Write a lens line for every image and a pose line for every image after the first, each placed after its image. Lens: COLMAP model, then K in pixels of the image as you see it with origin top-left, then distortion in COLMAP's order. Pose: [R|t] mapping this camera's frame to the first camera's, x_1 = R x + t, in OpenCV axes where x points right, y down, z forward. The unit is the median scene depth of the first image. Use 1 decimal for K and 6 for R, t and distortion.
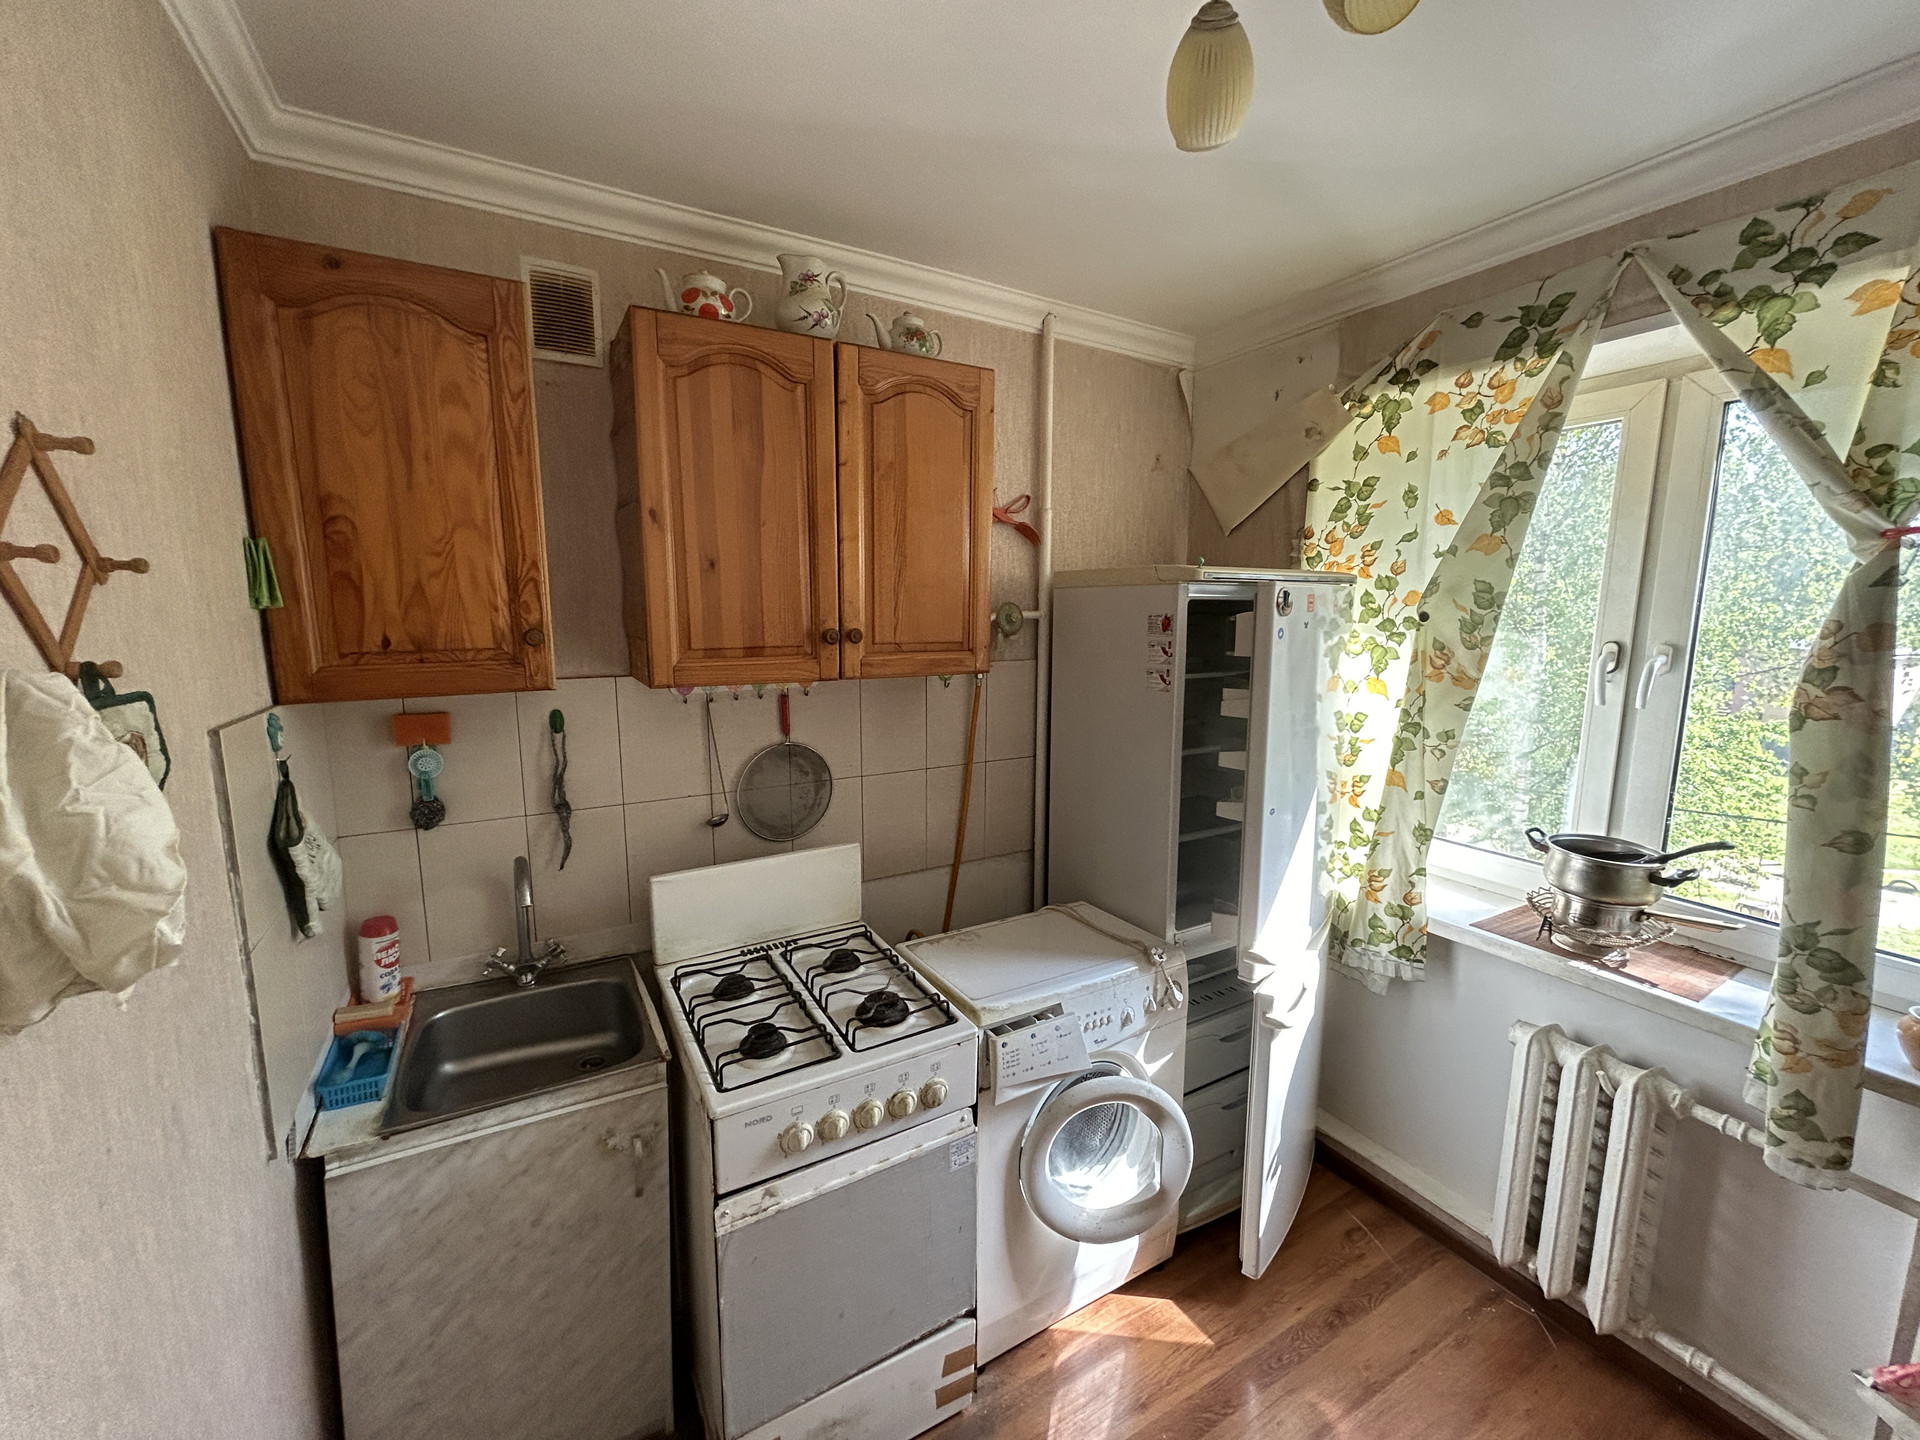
lens RADIAL K [[778.8, 0, 962.6], [0, 778.8, 716.6], [0, 0, 1]] dist [0.004382, 0.000508]
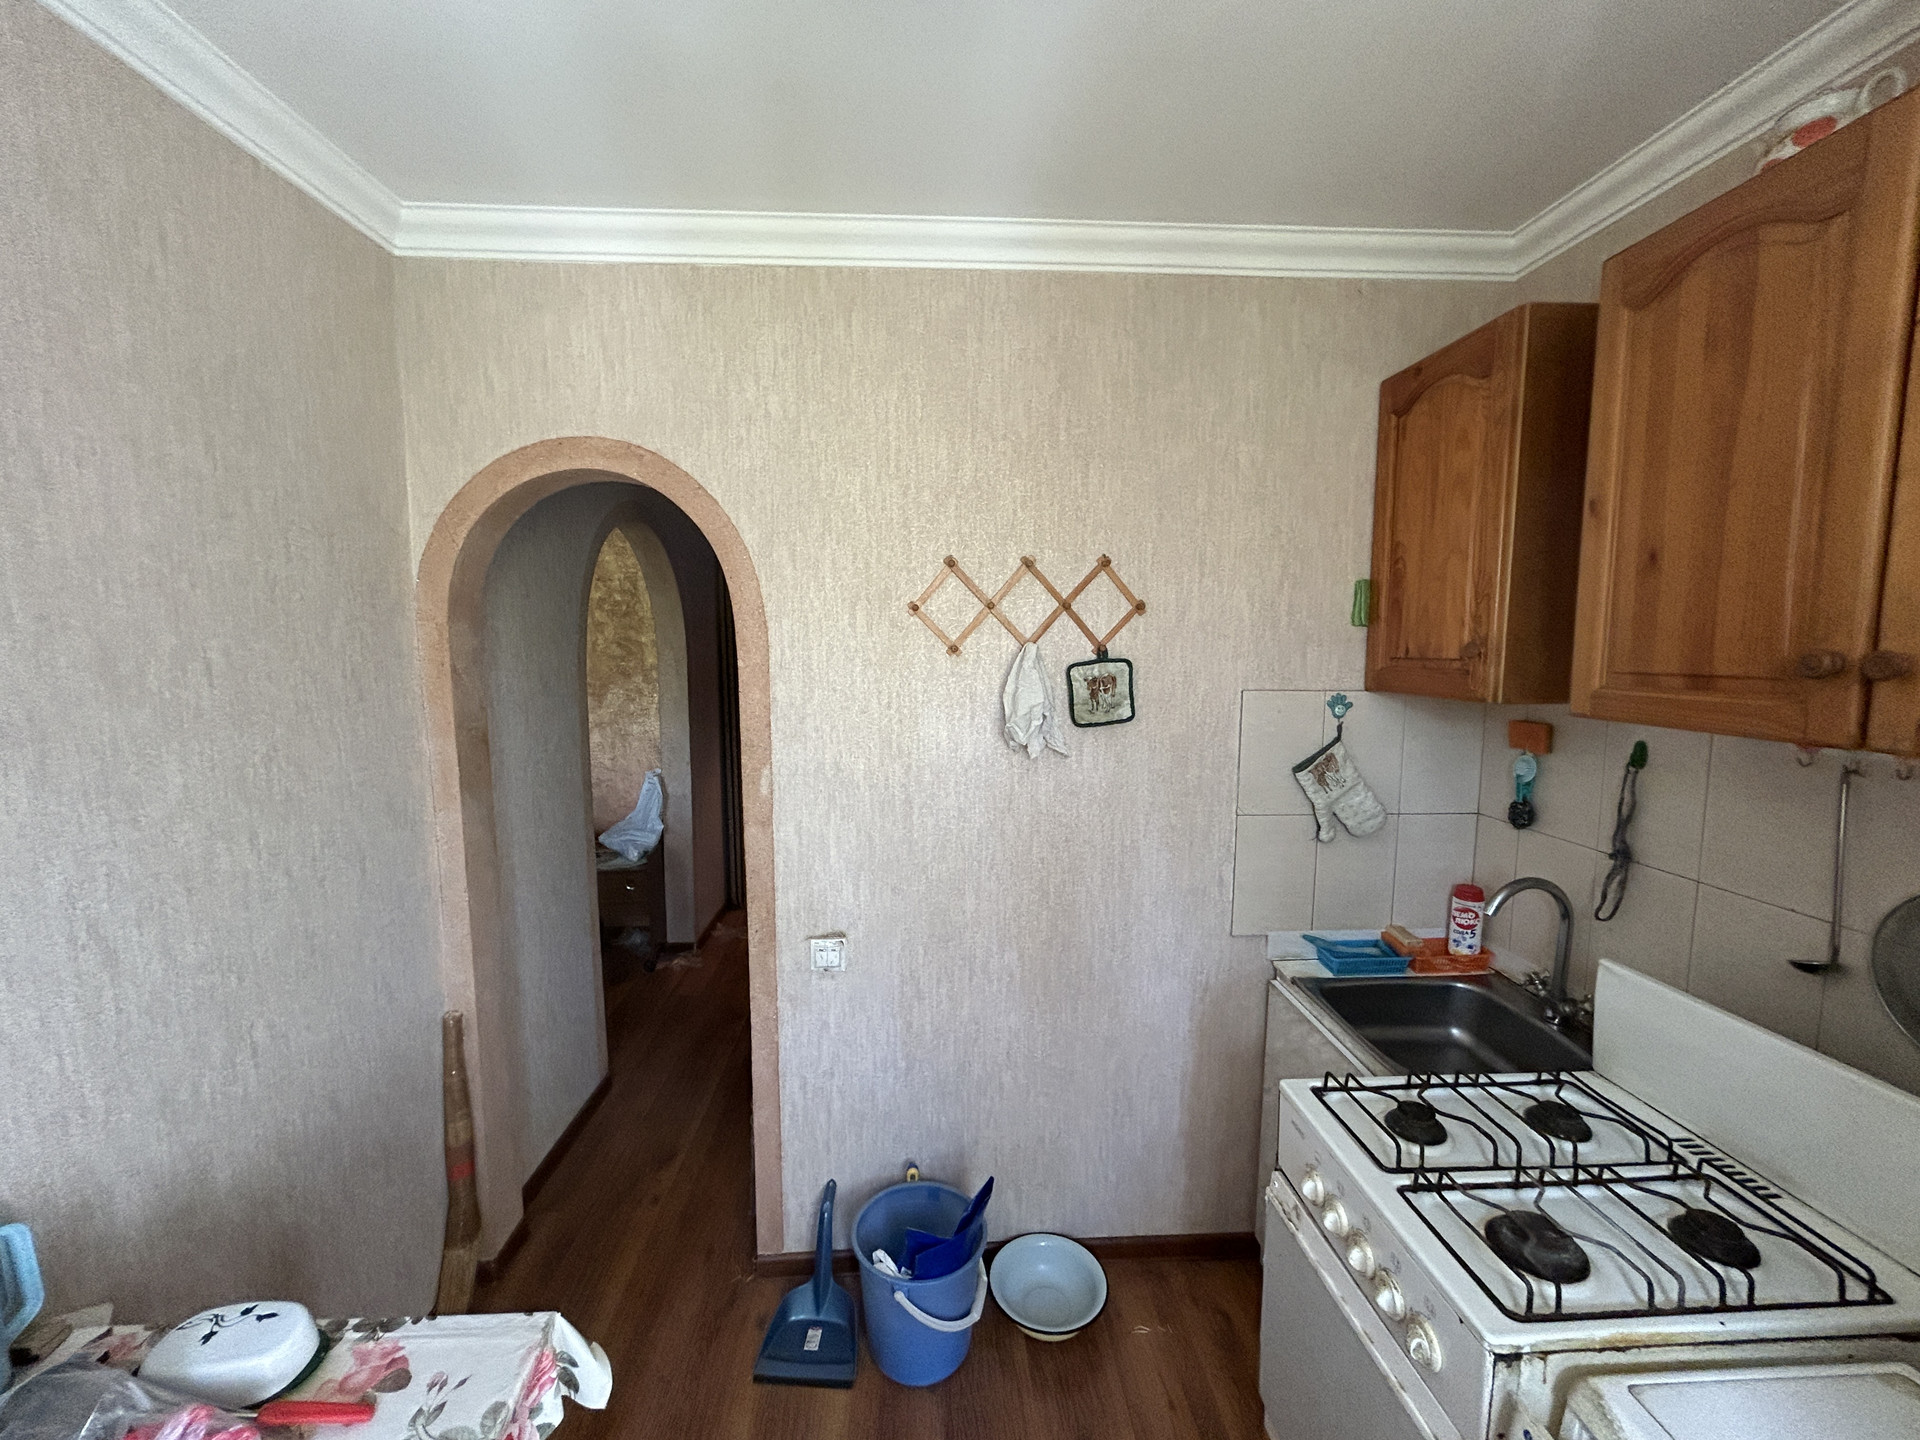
lens RADIAL K [[778.8, 0, 950.6], [0, 778.8, 721.3], [0, 0, 1]] dist [0.004382, 0.000508]
pose [[-0.468624, 0.088738, -0.878930, 0.641944], [-0.129276, 0.977342, 0.167600, -0.083697], [0.873888, 0.192166, -0.446534, 0.787252]]
